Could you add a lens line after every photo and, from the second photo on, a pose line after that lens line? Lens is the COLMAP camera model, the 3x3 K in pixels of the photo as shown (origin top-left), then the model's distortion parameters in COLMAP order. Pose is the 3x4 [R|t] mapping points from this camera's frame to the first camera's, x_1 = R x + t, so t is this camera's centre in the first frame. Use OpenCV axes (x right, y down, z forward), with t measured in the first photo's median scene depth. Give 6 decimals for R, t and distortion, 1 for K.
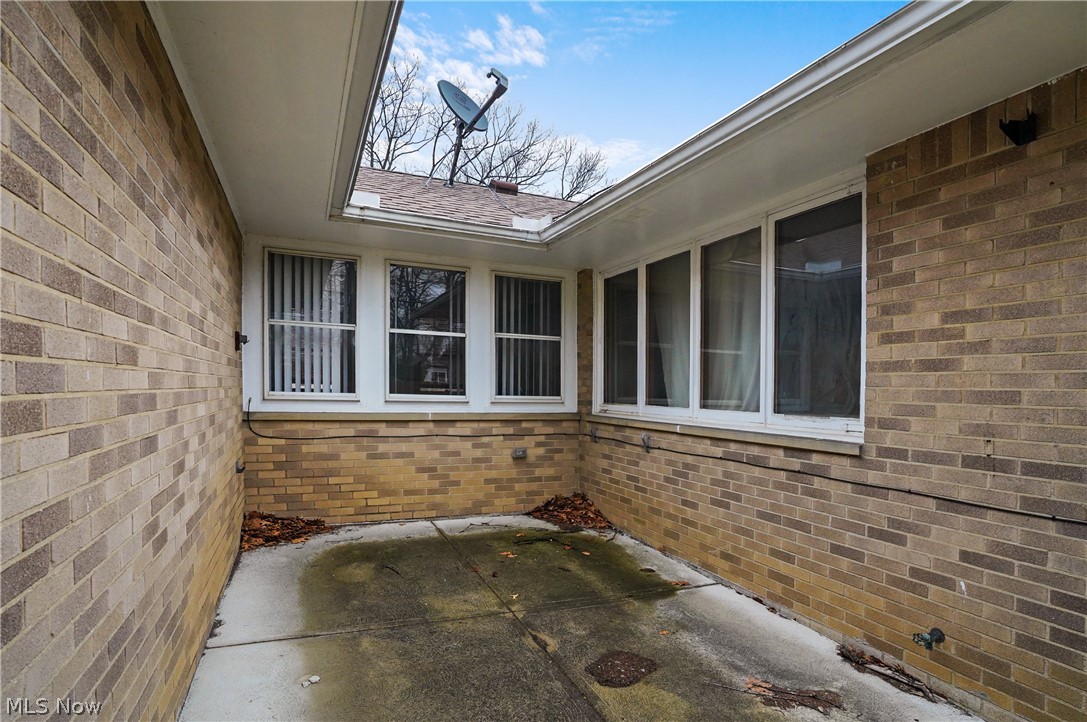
lens RADIAL K [[555.1, 0, 542.3], [0, 555.1, 364.6], [0, 0, 1]] dist [-0.014726, 0.002021]
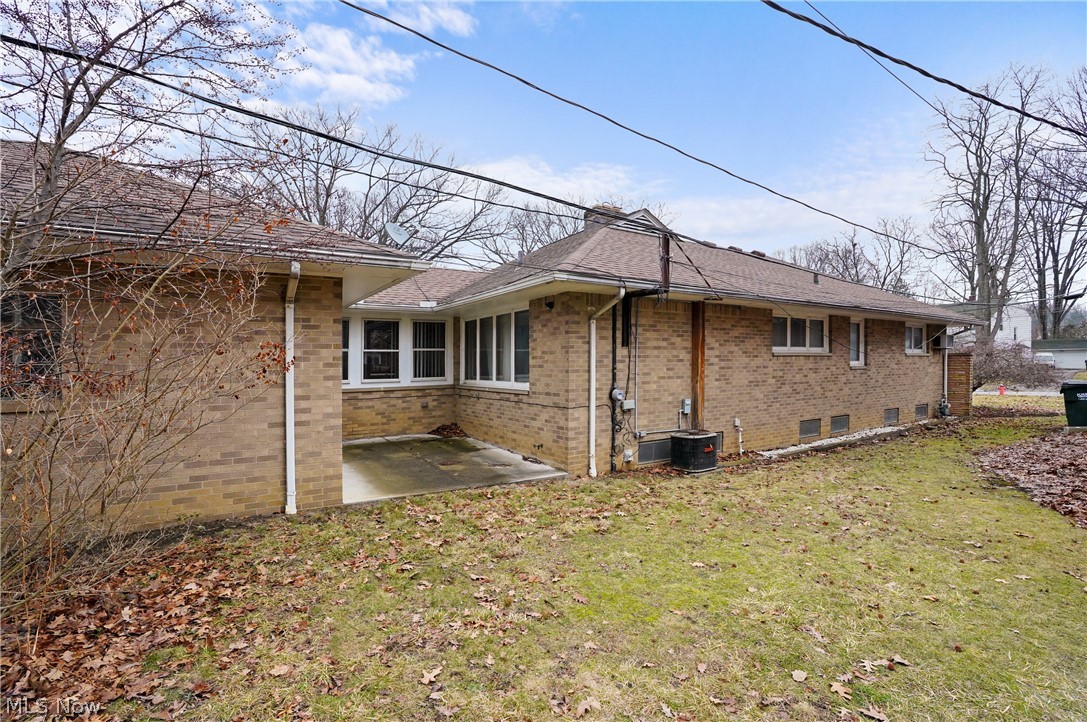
lens RADIAL K [[497.8, 0, 550.4], [0, 497.8, 286.4], [0, 0, 1]] dist [-0.004539, 0.000073]
pose [[0.986251, -0.010161, 0.164940, 0.134949], [0.027786, 0.994094, -0.104901, -0.086051], [-0.162900, 0.108042, 0.980709, -1.093865]]
